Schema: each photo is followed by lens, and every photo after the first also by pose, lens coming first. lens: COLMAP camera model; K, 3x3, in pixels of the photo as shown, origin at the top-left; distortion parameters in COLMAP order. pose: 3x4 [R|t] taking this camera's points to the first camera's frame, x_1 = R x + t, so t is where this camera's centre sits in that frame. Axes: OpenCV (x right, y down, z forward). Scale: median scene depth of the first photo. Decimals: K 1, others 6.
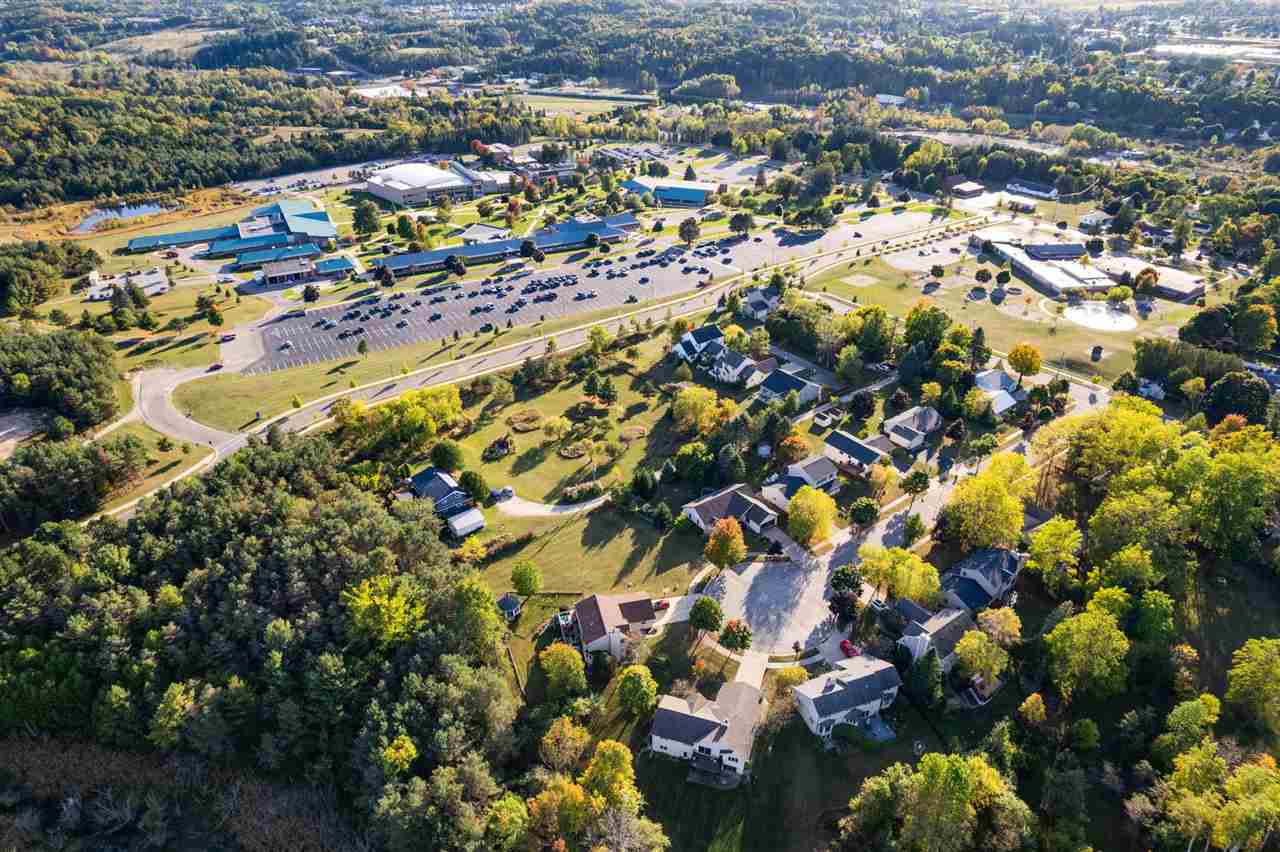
lens RADIAL K [[826.3, 0, 644.5], [0, 826.3, 429.2], [0, 0, 1]] dist [-0.030333, 0.002746]
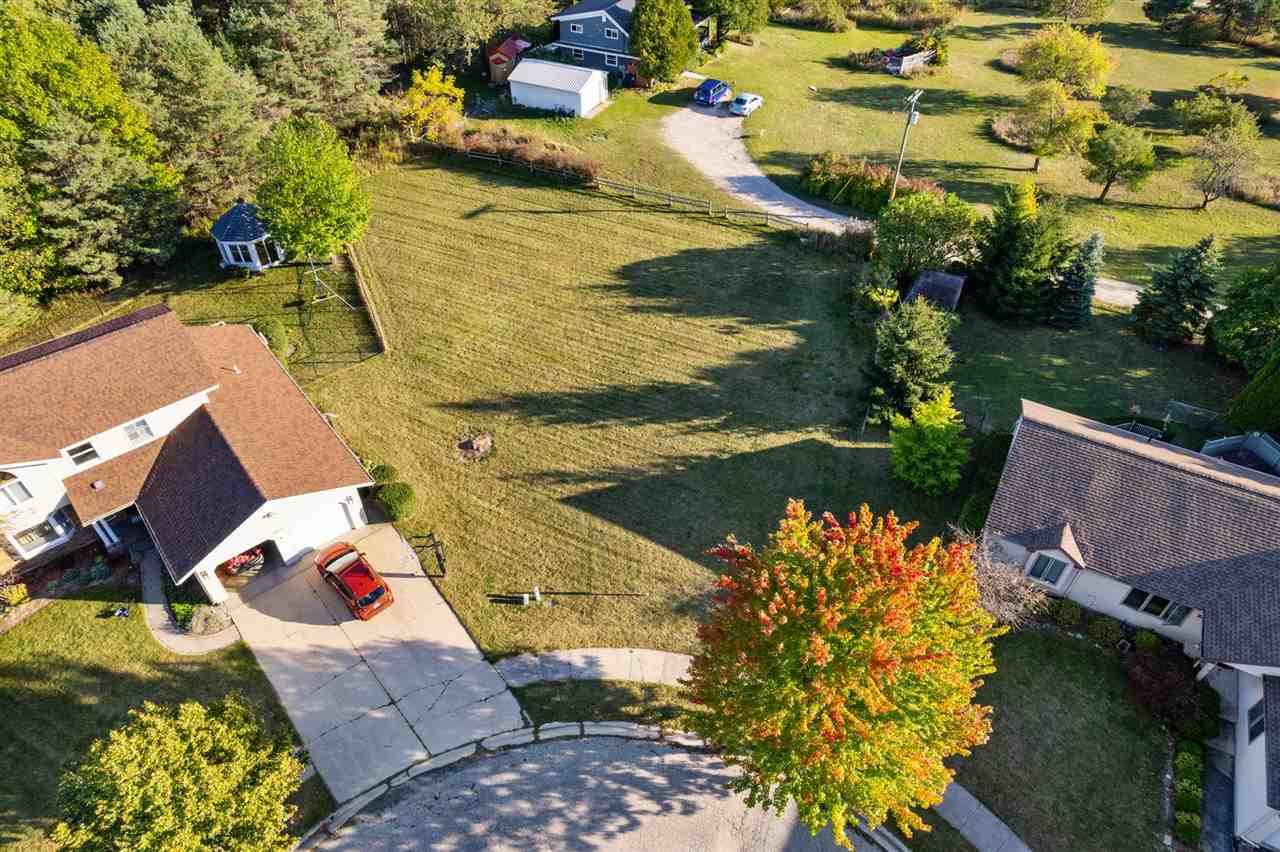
lens RADIAL K [[826.3, 0, 644.5], [0, 826.3, 429.2], [0, 0, 1]] dist [-0.030333, 0.002746]
pose [[0.431592, 0.605327, -0.668810, 0.137850], [-0.458282, 0.785746, 0.415428, 0.057515], [0.776985, 0.127208, 0.616532, 0.775671]]
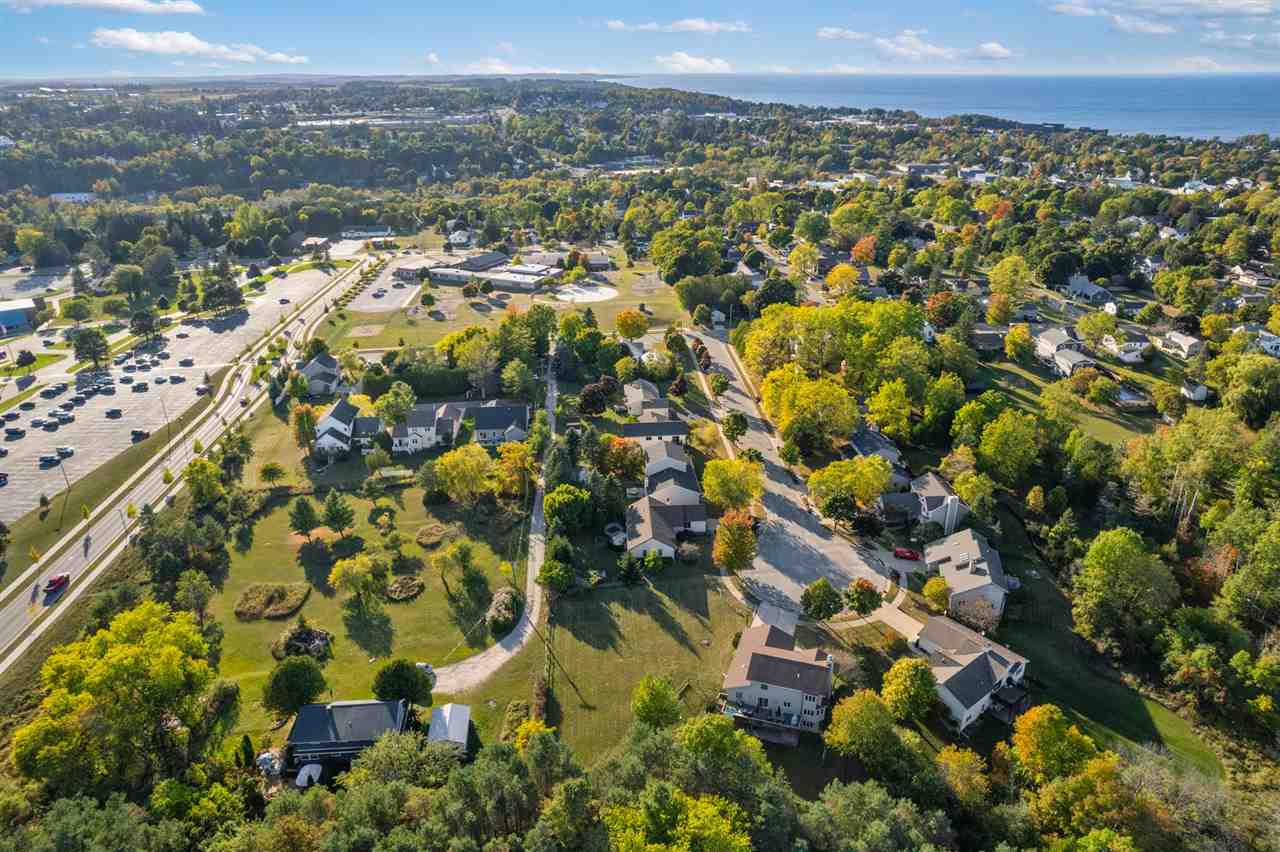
lens RADIAL K [[836.8, 0, 662.3], [0, 836.8, 423.8], [0, 0, 1]] dist [-0.006268, 0.001606]
pose [[0.531525, -0.343230, 0.774387, -0.497363], [0.434853, 0.895123, 0.098268, -0.075601], [-0.726900, 0.284513, 0.625035, 0.422869]]
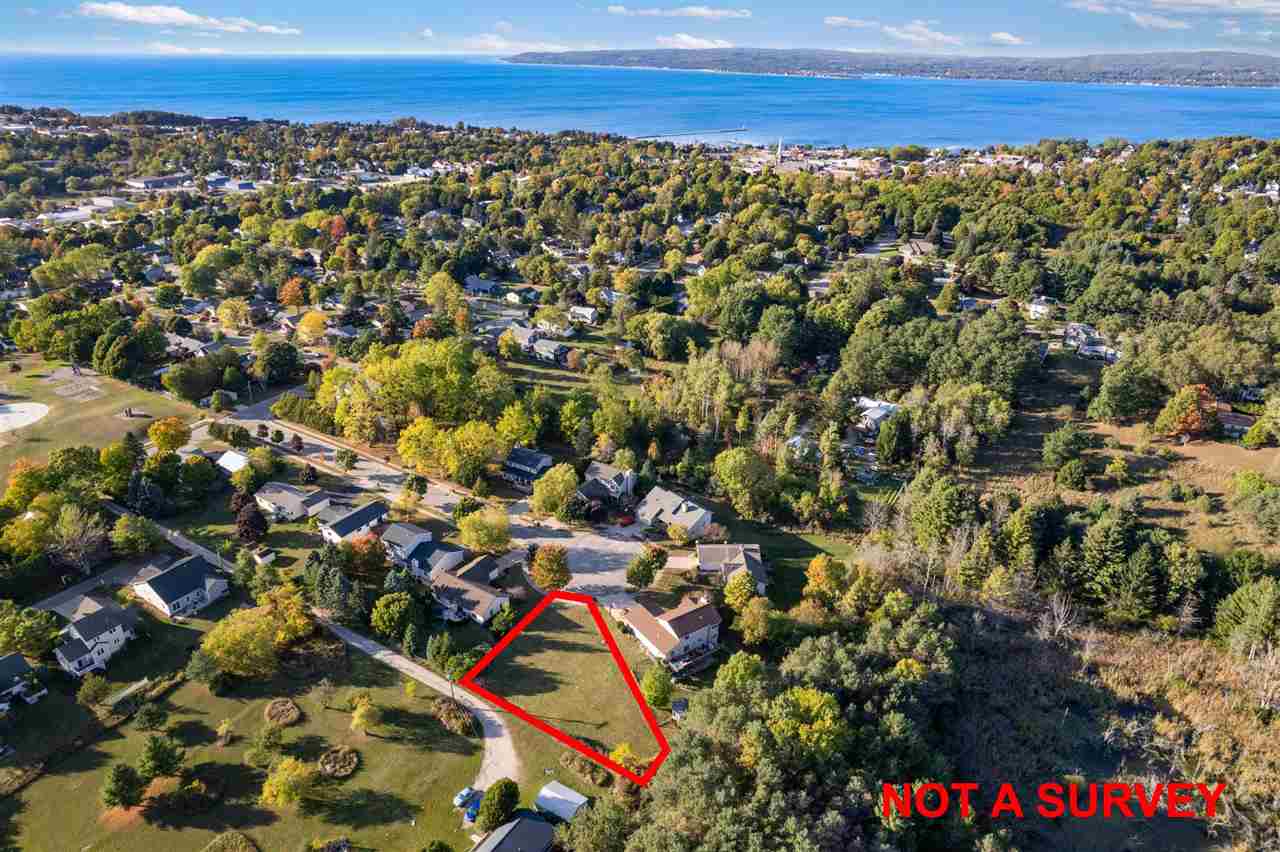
lens RADIAL K [[826.3, 0, 644.5], [0, 826.3, 429.2], [0, 0, 1]] dist [-0.030333, 0.002746]
pose [[-0.342283, -0.410557, 0.845154, -0.661543], [0.465201, 0.707454, 0.532069, -0.426749], [-0.816352, 0.575285, -0.051158, 0.752571]]
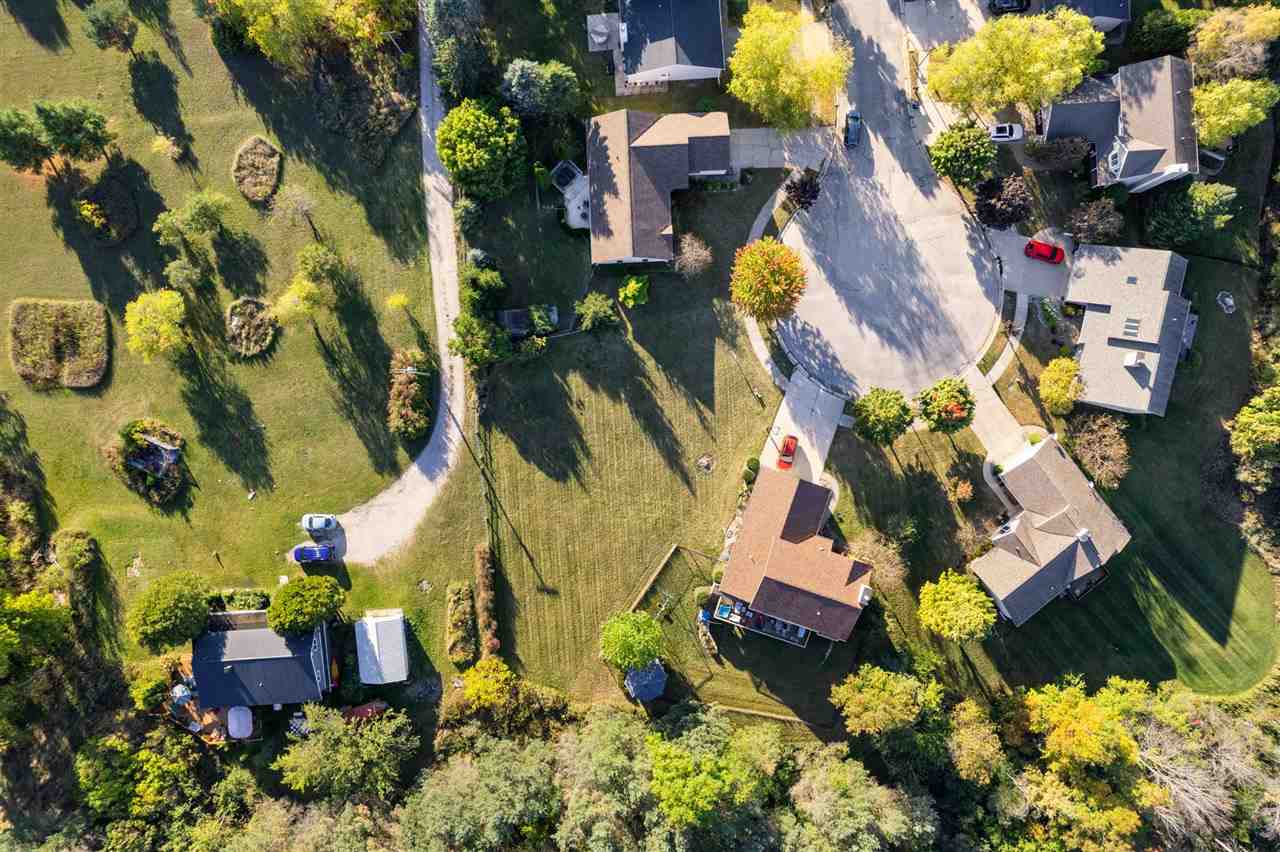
lens RADIAL K [[826.3, 0, 644.5], [0, 826.3, 429.2], [0, 0, 1]] dist [-0.030333, 0.002746]
pose [[0.550134, -0.835076, 0.000024, -0.018217], [0.421809, 0.277905, 0.863045, -0.268512], [-0.720715, -0.474781, 0.505127, 0.663400]]
